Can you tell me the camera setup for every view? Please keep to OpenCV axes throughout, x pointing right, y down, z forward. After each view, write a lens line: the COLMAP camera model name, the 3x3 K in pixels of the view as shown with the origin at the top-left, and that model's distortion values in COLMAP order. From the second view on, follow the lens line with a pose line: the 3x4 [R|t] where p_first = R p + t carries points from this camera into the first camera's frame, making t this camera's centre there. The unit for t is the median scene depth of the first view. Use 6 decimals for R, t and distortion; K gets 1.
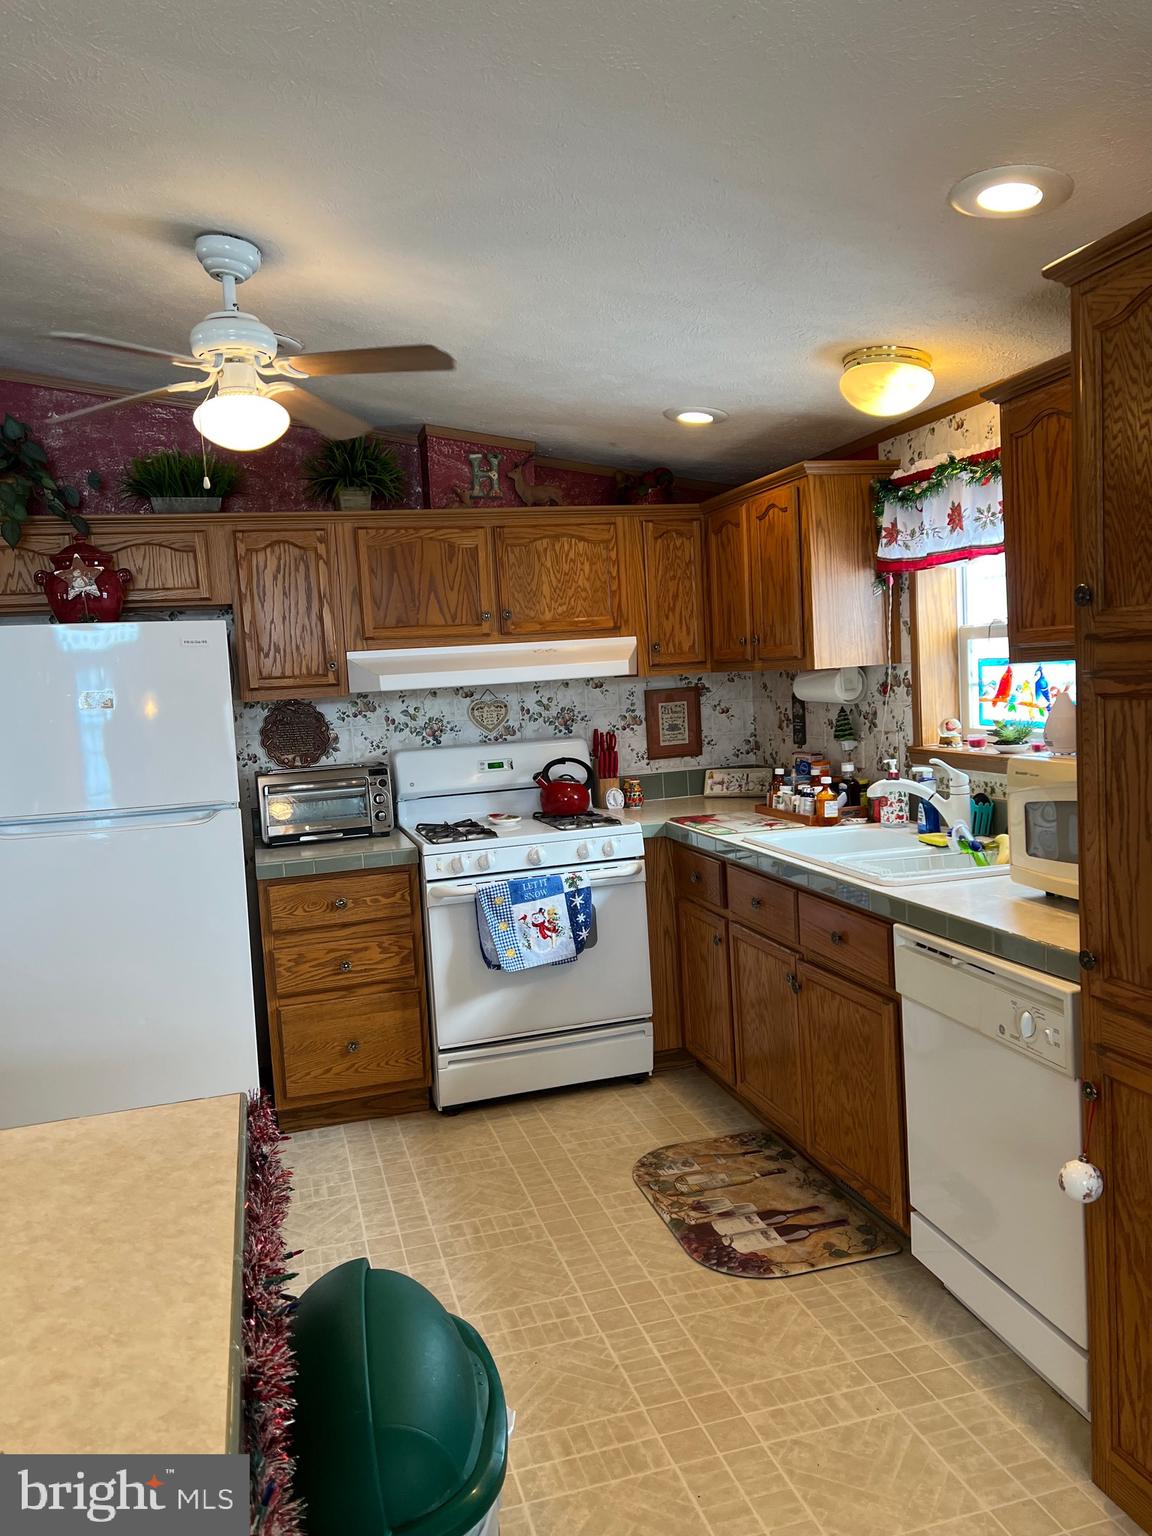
lens RADIAL K [[1163.7, 0, 571.5], [0, 1163.7, 773.5], [0, 0, 1]] dist [0.059993, -0.057395]
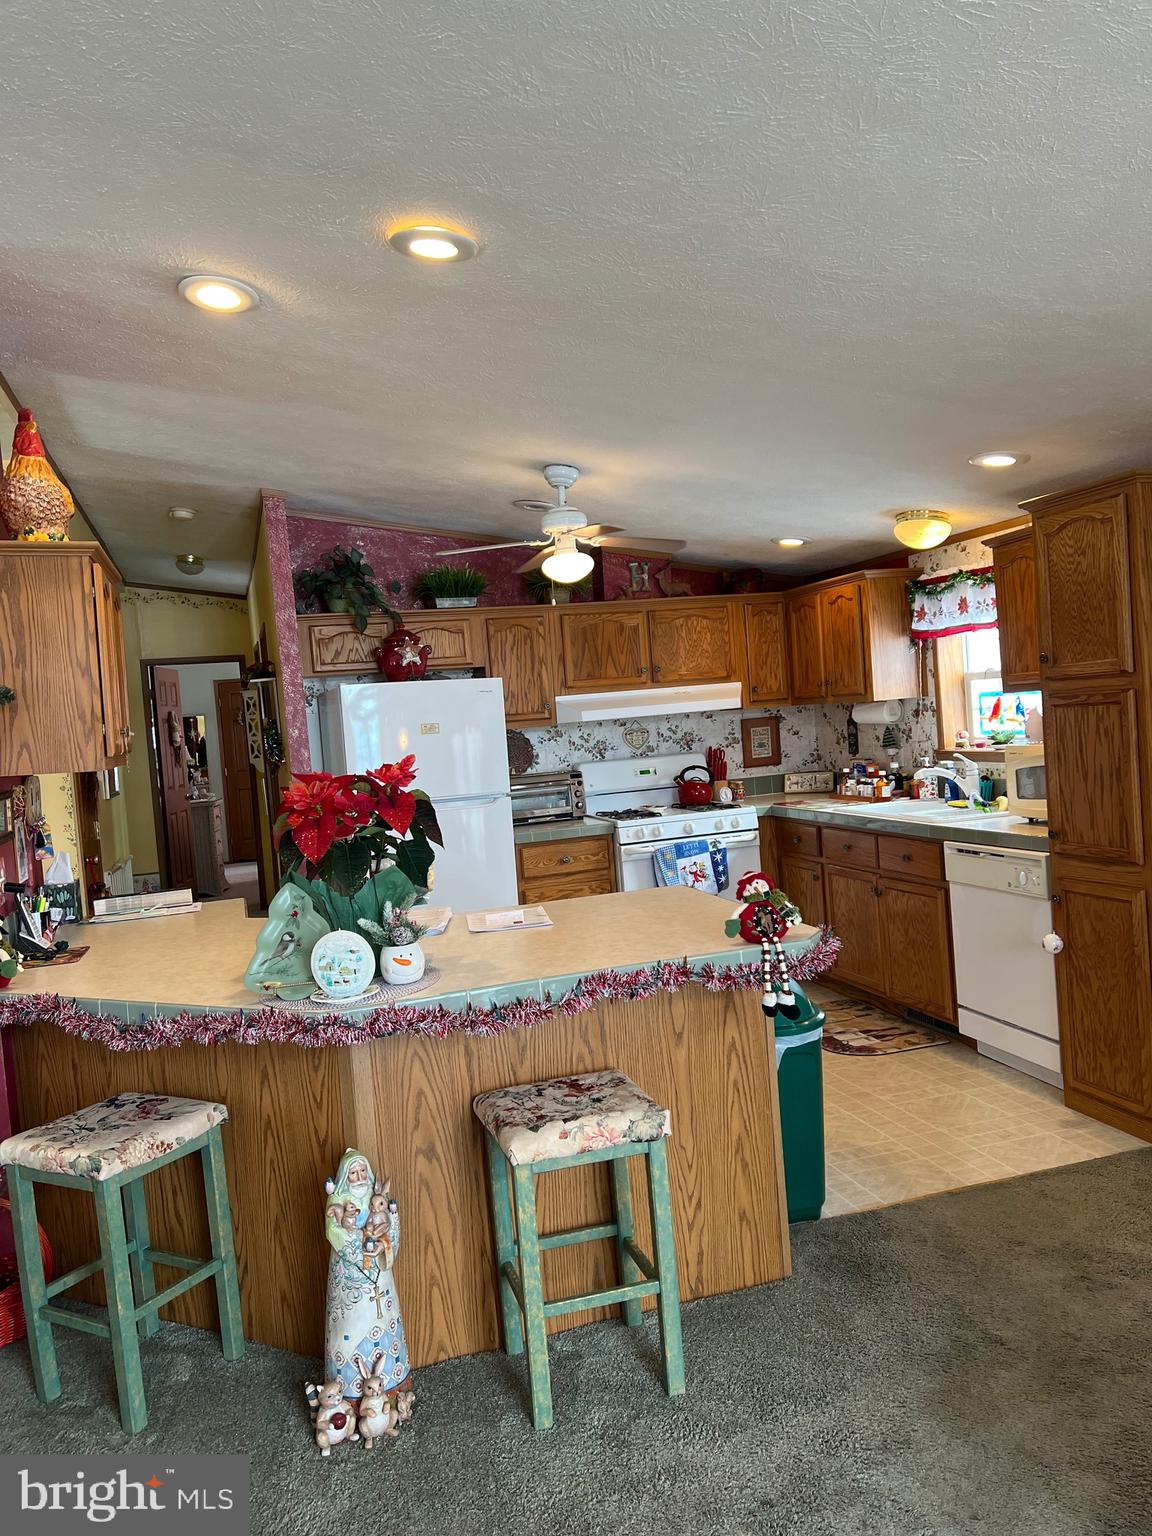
lens RADIAL K [[1149.0, 0, 569.0], [0, 1149.0, 767.8], [0, 0, 1]] dist [0.092179, -0.164603]
pose [[0.999627, -0.018808, 0.019778, -0.227299], [0.019661, 0.998845, -0.043852, 0.058495], [-0.018930, 0.044224, 0.998842, -0.521688]]
